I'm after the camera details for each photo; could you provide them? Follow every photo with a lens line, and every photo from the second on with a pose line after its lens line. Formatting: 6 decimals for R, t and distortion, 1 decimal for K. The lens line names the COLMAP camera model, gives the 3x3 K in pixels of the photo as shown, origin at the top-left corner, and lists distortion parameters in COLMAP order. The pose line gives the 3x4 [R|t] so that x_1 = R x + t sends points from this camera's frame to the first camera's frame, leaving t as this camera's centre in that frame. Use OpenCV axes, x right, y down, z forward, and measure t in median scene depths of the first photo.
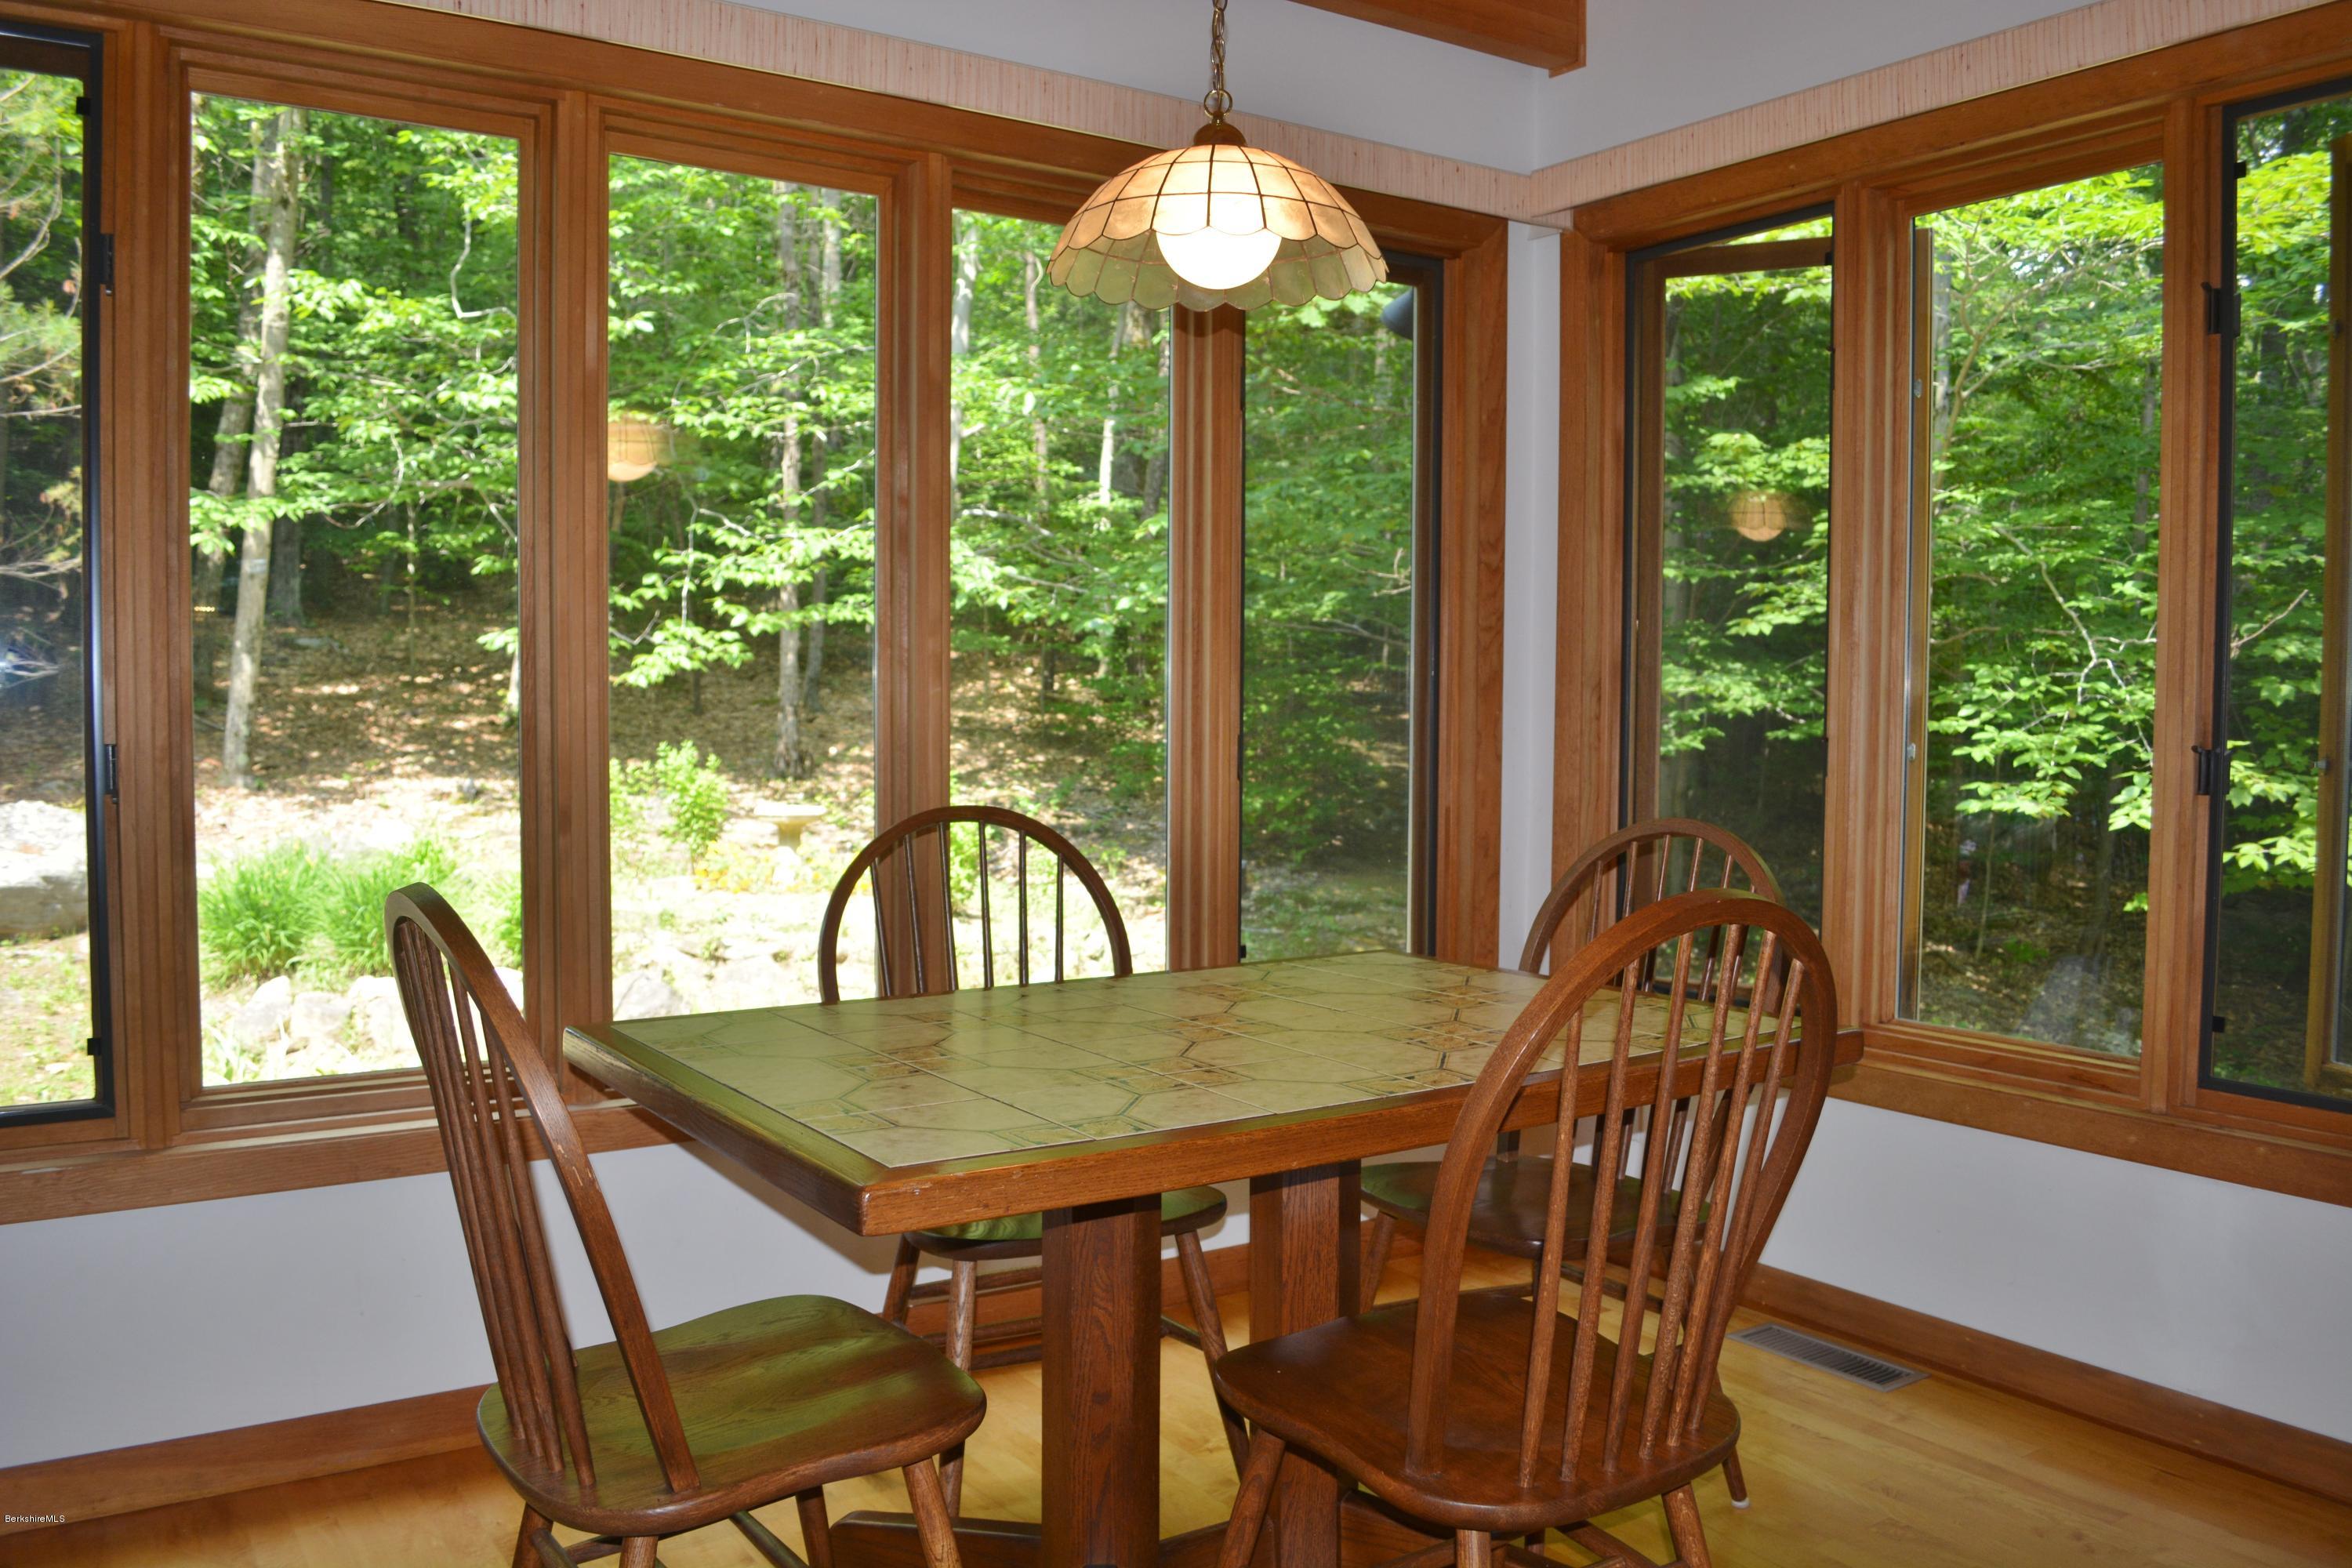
lens RADIAL K [[1847.7, 0, 1159.1], [0, 1847.7, 789.9], [0, 0, 1]] dist [-0.081278, 0.012540]
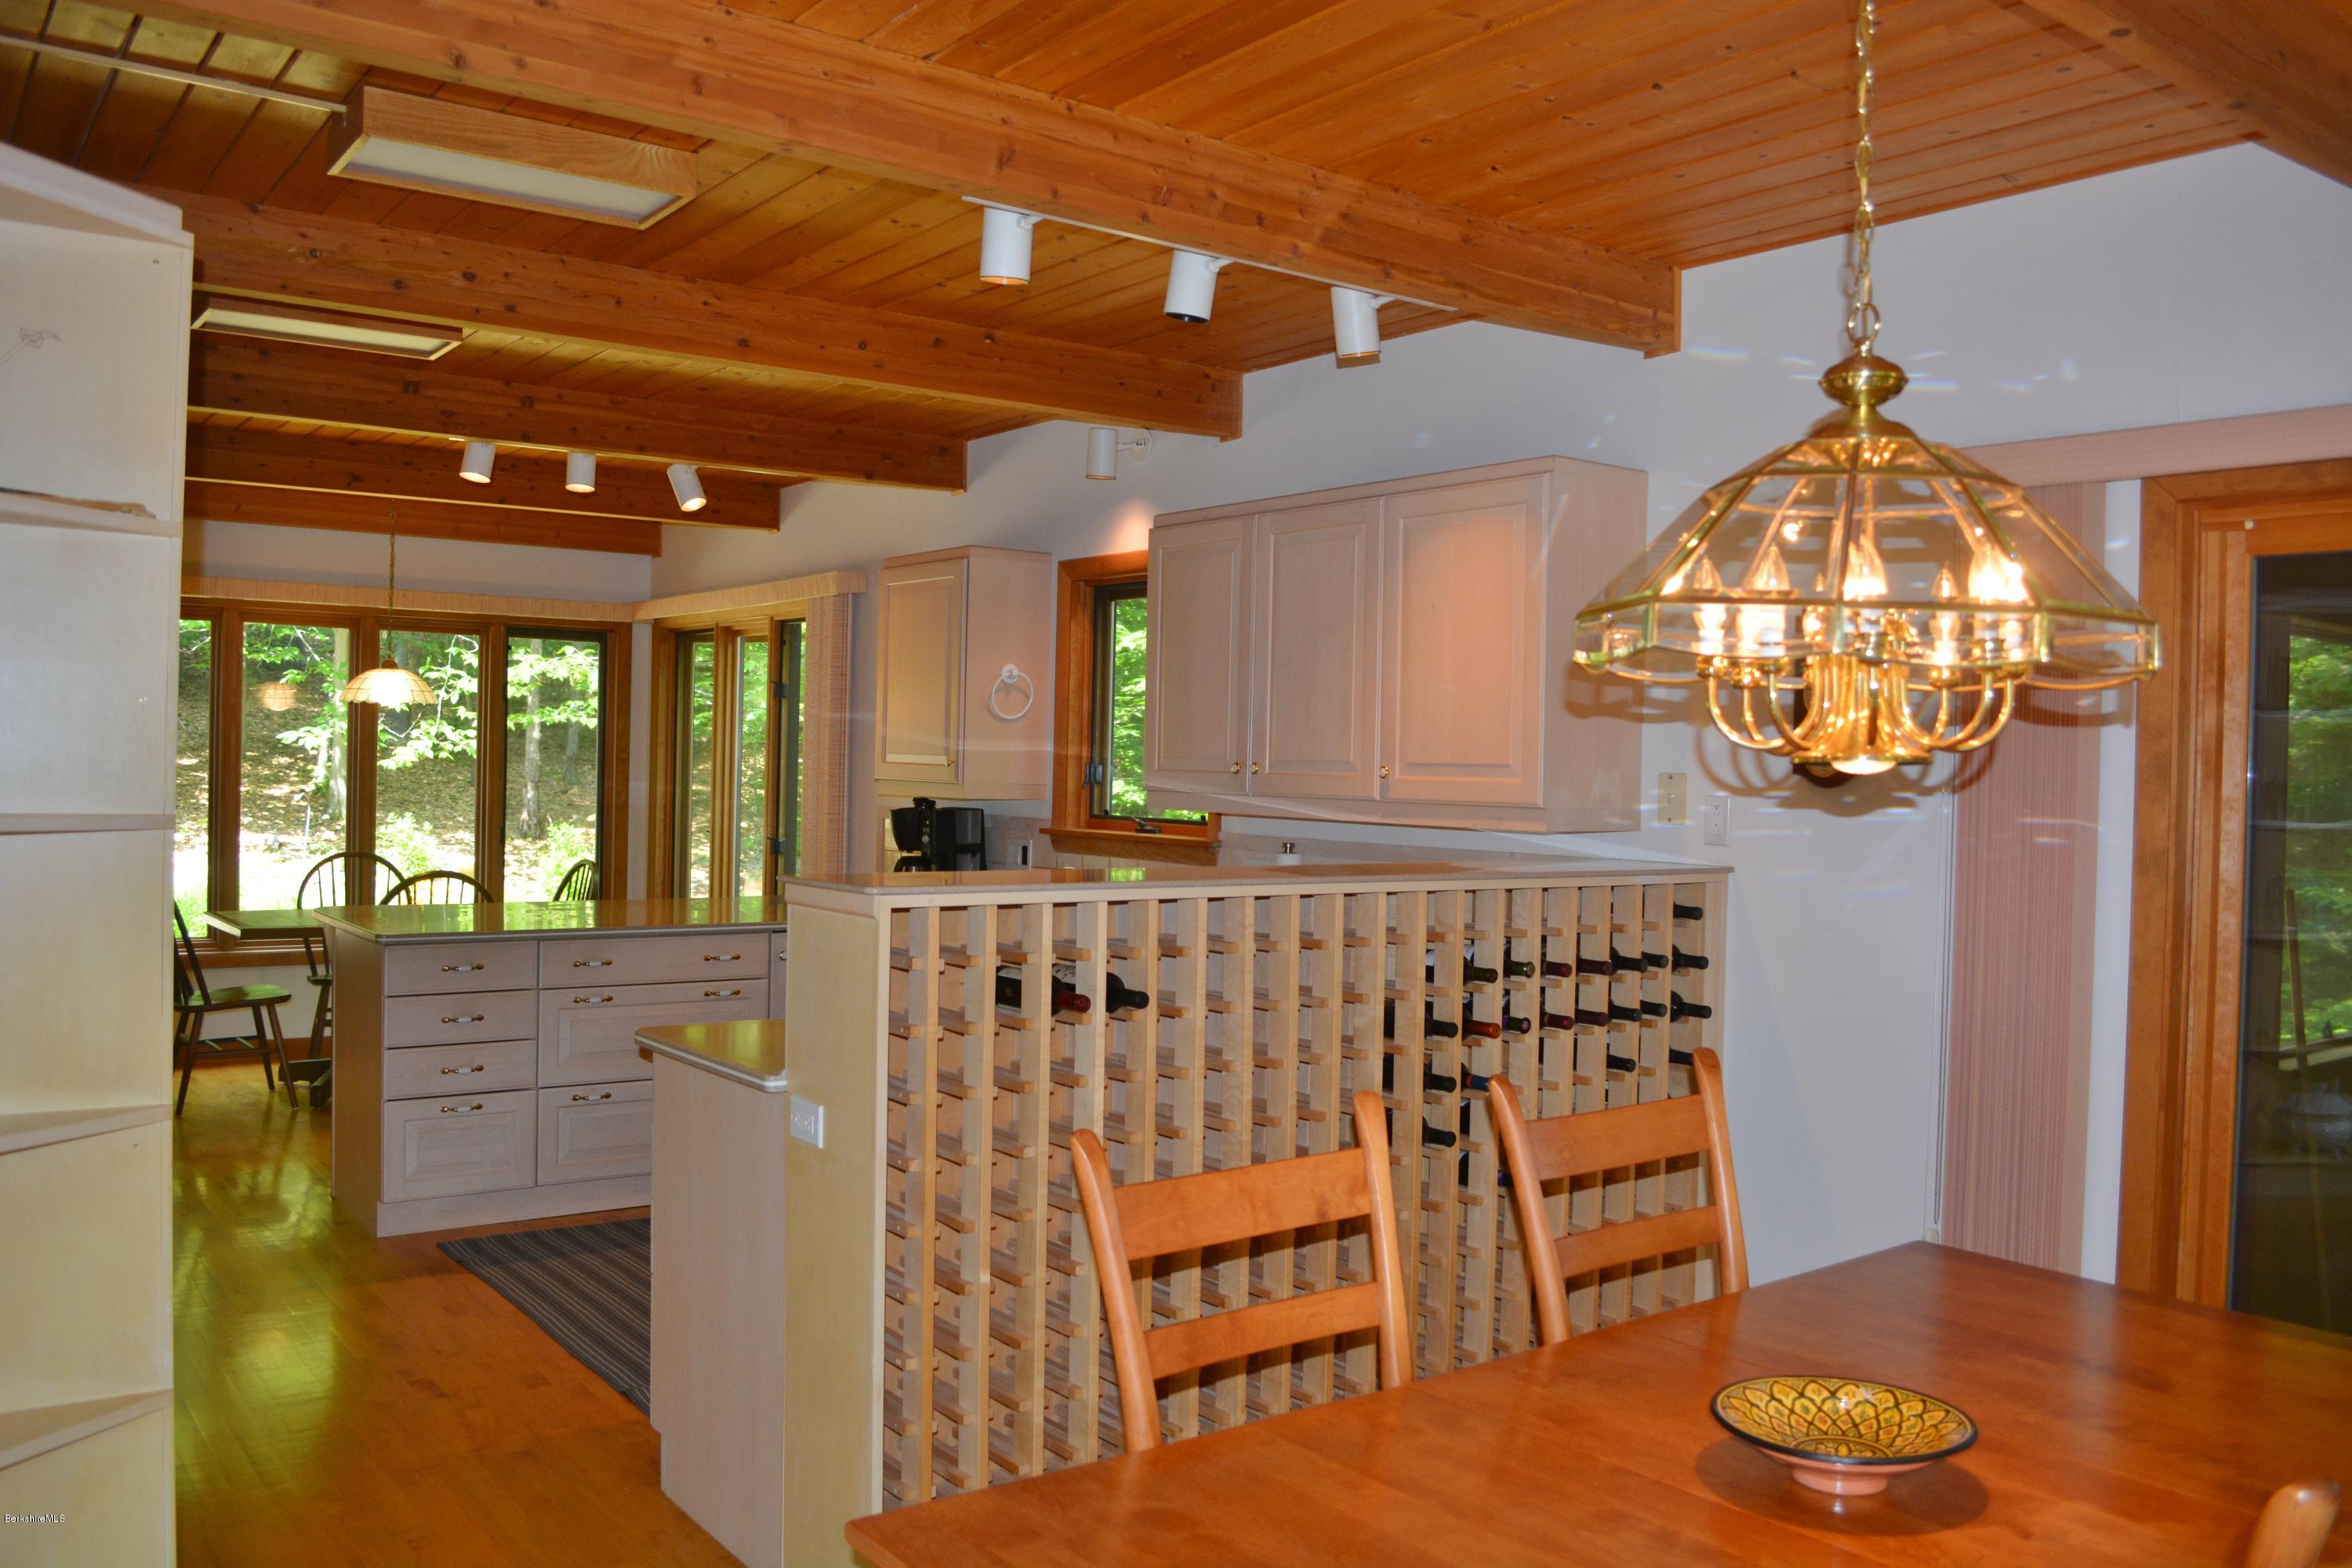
lens RADIAL K [[1847.7, 0, 1178.7], [0, 1847.7, 787.7], [0, 0, 1]] dist [-0.081278, 0.012540]
pose [[0.997138, 0.016680, 0.073738, 0.183791], [-0.014017, 0.999236, -0.036478, -0.001310], [-0.074290, 0.035340, 0.996610, -0.372301]]
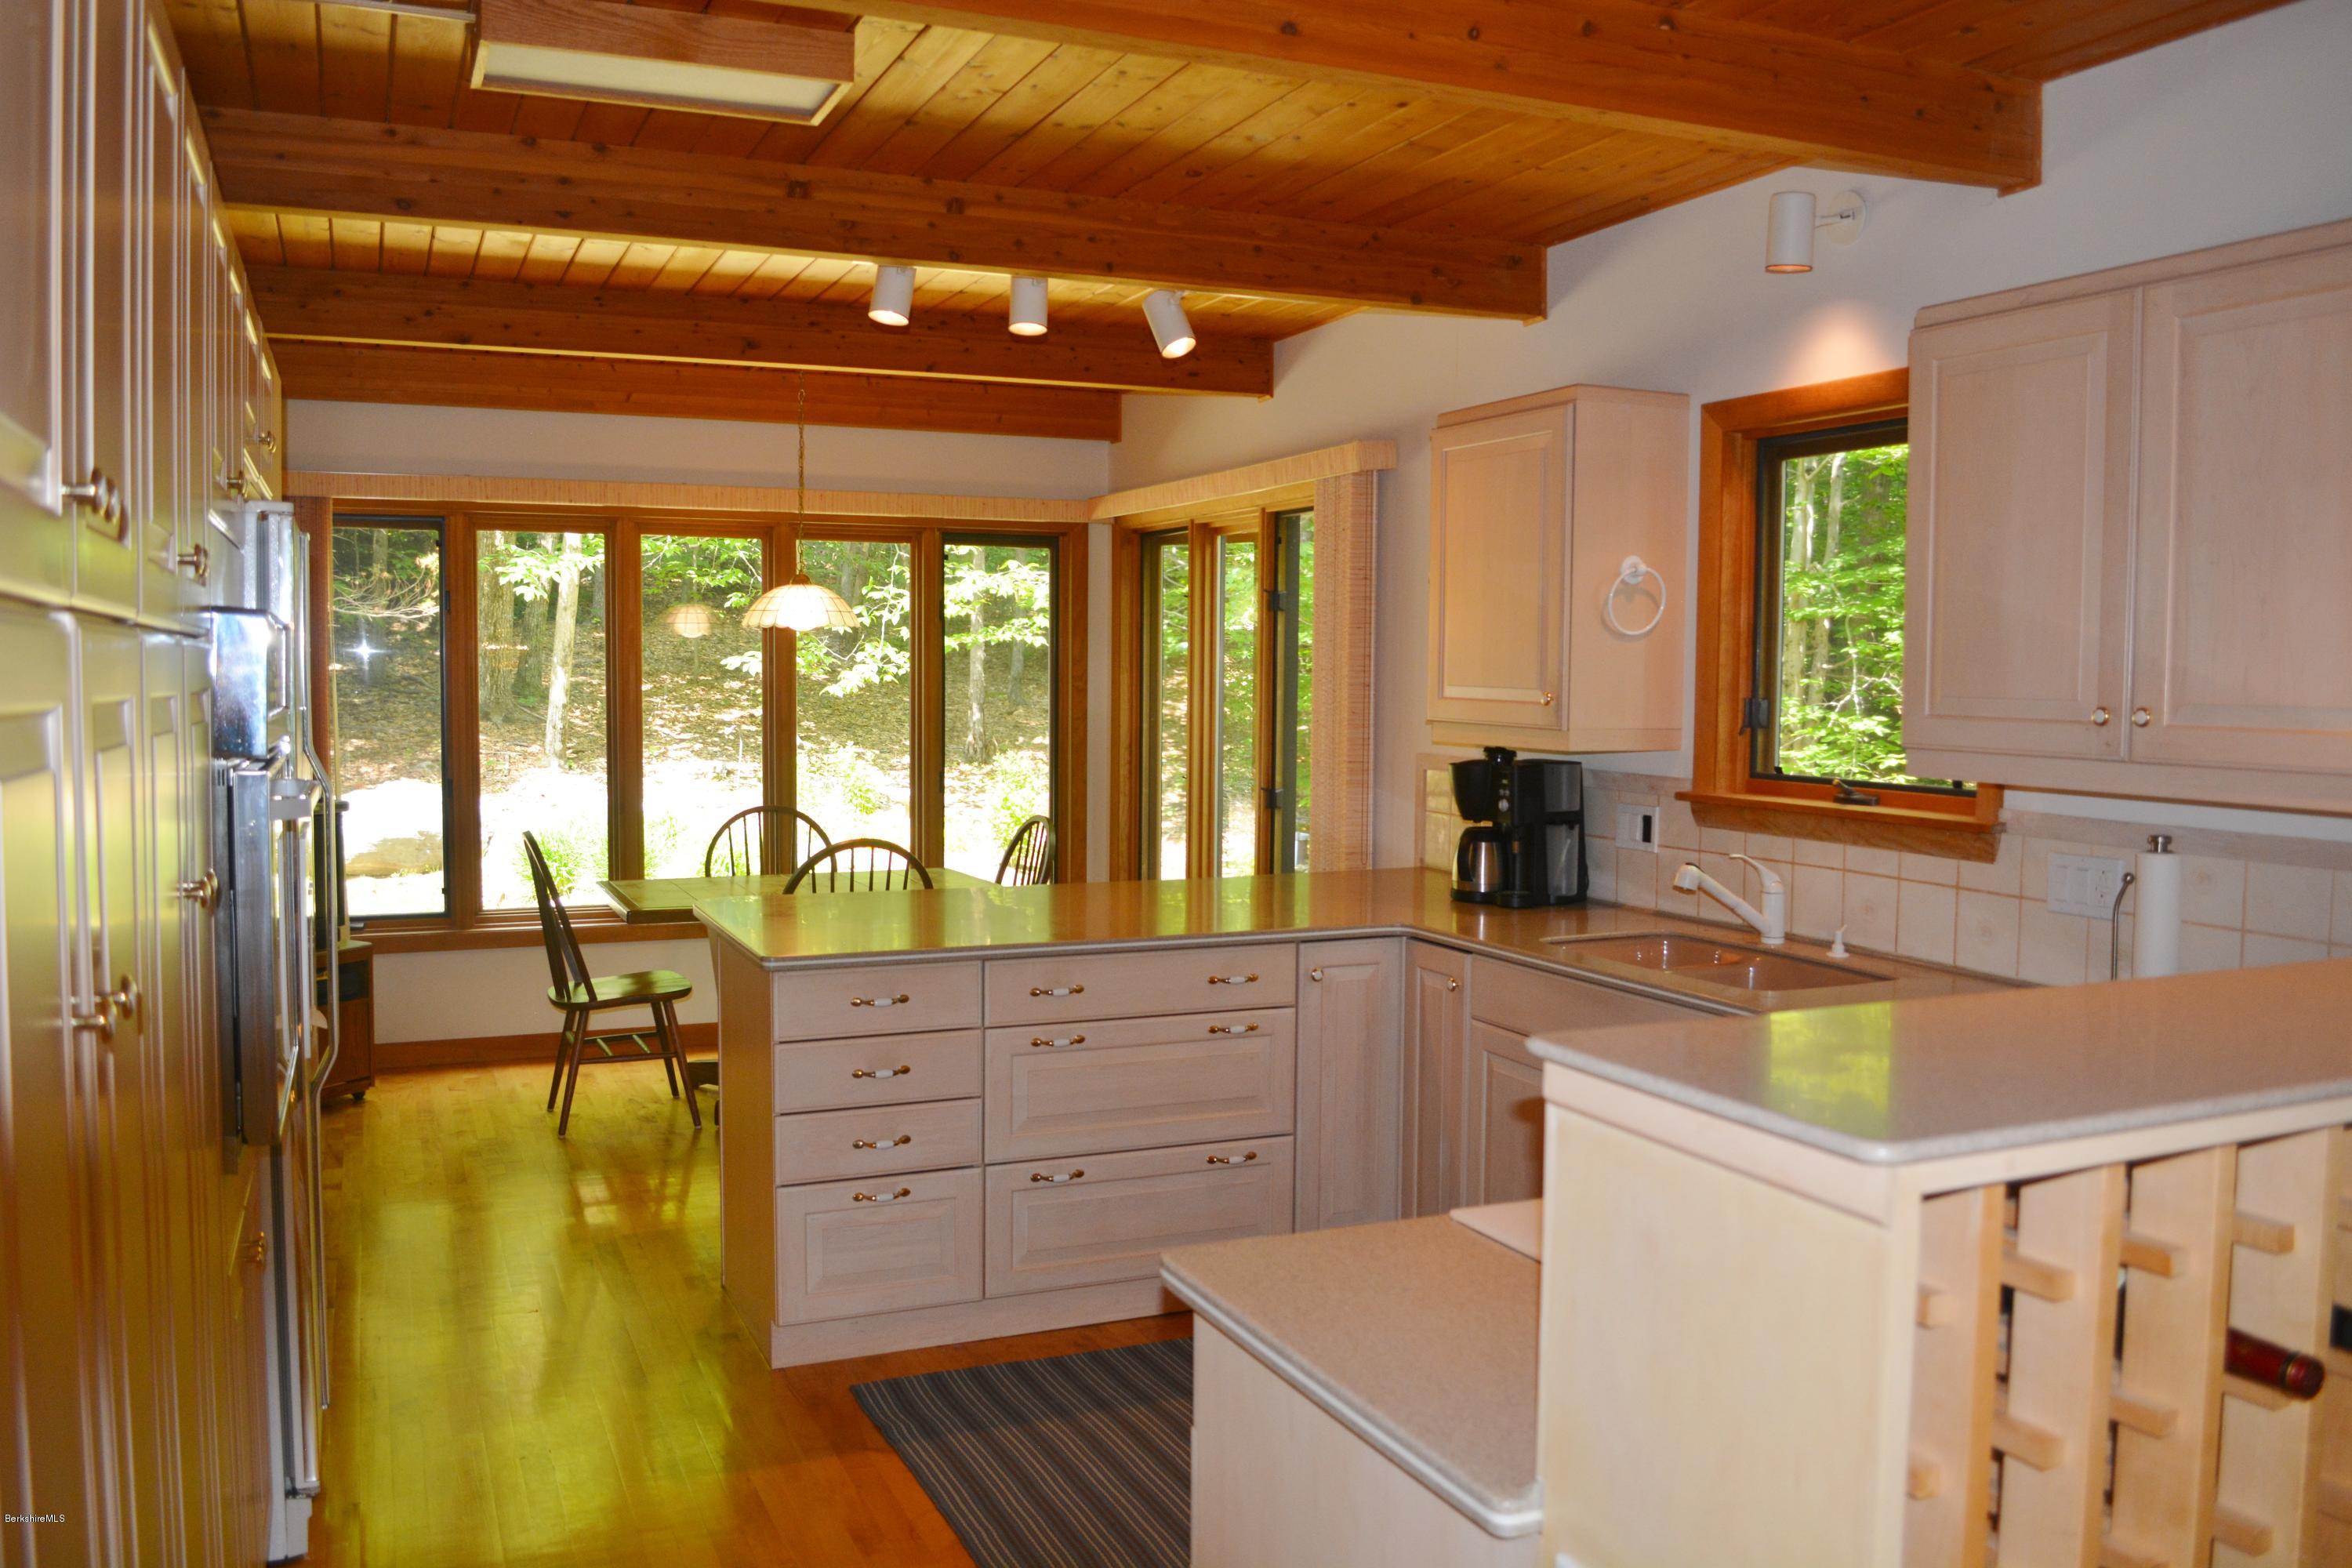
lens RADIAL K [[1847.7, 0, 1191.1], [0, 1847.7, 780.9], [0, 0, 1]] dist [-0.081278, 0.012540]
pose [[0.988544, 0.012288, -0.150433, 0.152384], [-0.010699, 0.999878, 0.011373, -0.010953], [0.150555, -0.009633, 0.988555, -0.253221]]
